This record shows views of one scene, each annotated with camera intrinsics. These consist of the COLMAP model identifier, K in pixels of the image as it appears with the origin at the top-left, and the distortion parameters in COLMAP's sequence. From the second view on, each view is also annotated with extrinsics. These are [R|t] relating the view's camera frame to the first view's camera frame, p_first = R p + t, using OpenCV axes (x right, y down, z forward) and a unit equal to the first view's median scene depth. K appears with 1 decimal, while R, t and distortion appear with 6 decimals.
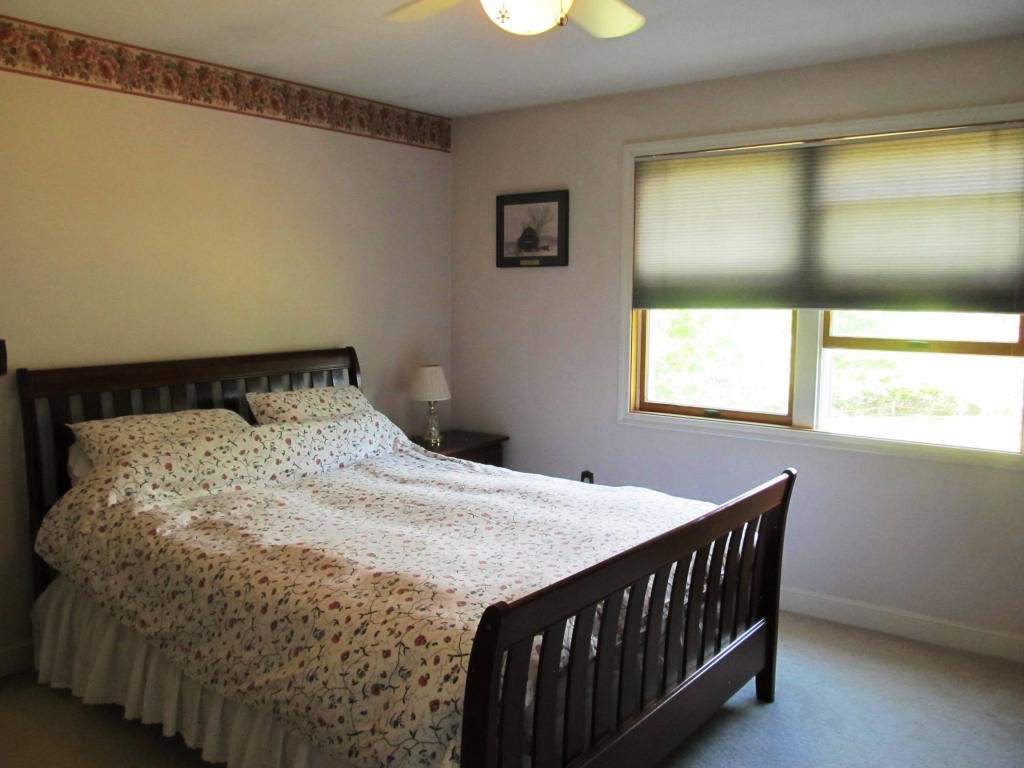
lens RADIAL K [[839.3, 0, 512.0], [0, 839.3, 384.0], [0, 0, 1]] dist [-0.067888, 0.012204]
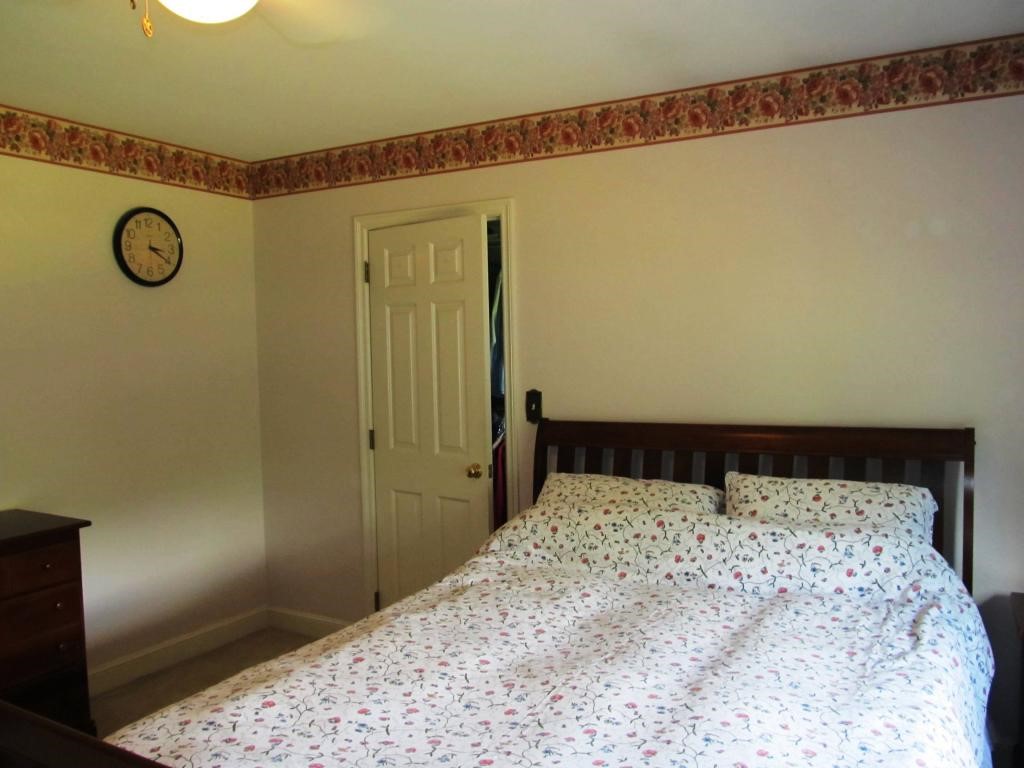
lens RADIAL K [[851.1, 0, 512.0], [0, 851.1, 384.0], [0, 0, 1]] dist [-0.089422, 0.129756]
pose [[0.146490, 0.041999, -0.988320, 0.525385], [-0.087119, 0.995764, 0.029403, -0.090484], [0.985368, 0.081795, 0.149529, 0.738862]]
